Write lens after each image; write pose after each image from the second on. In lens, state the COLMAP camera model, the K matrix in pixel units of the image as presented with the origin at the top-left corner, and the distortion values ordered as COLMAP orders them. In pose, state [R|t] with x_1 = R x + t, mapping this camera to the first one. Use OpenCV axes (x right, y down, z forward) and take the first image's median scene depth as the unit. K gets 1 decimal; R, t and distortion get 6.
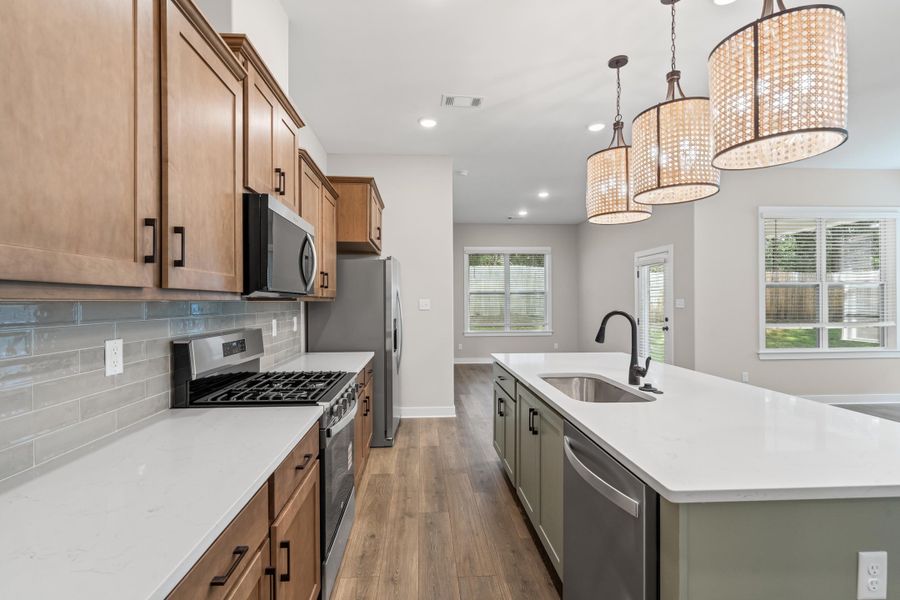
lens RADIAL K [[405.9, 0, 442.7], [0, 405.9, 304.7], [0, 0, 1]] dist [-0.004371, 0.000873]
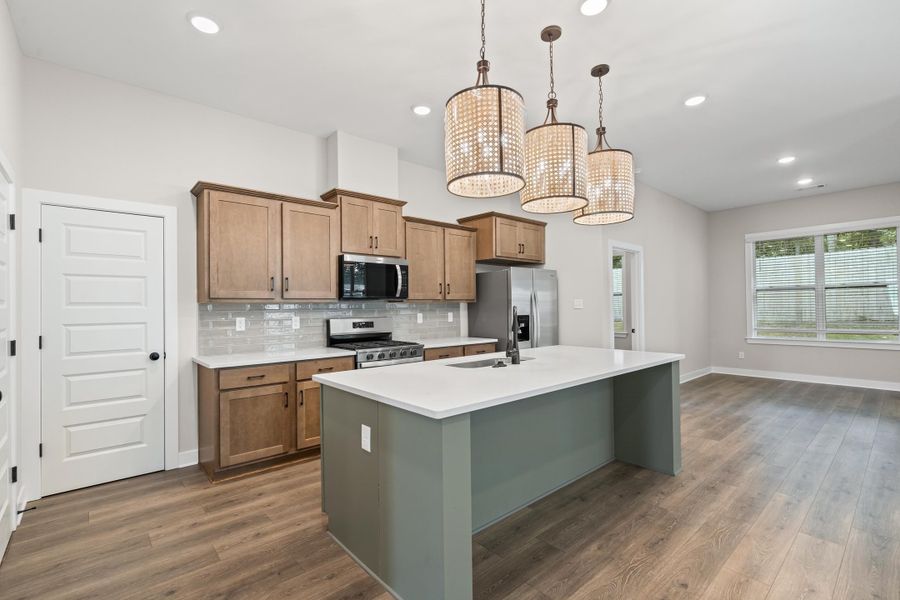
lens RADIAL K [[405.9, 0, 442.7], [0, 405.9, 304.7], [0, 0, 1]] dist [-0.004371, 0.000873]
pose [[0.613047, -0.010106, -0.789981, 0.539381], [0.004215, 0.999946, -0.009522, 0.009414], [0.790035, 0.002507, 0.613057, 0.018424]]
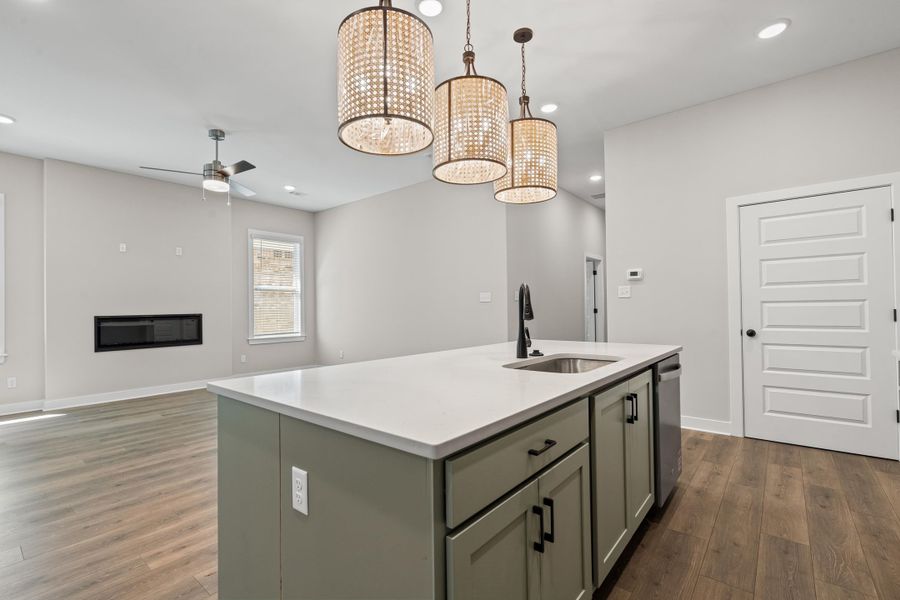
lens RADIAL K [[405.9, 0, 442.7], [0, 405.9, 304.7], [0, 0, 1]] dist [-0.004371, 0.000873]
pose [[-0.731852, 0.018345, 0.681216, -0.029054], [0.019516, 0.999792, -0.005957, 0.027612], [-0.681184, 0.008935, -0.732058, 0.754781]]
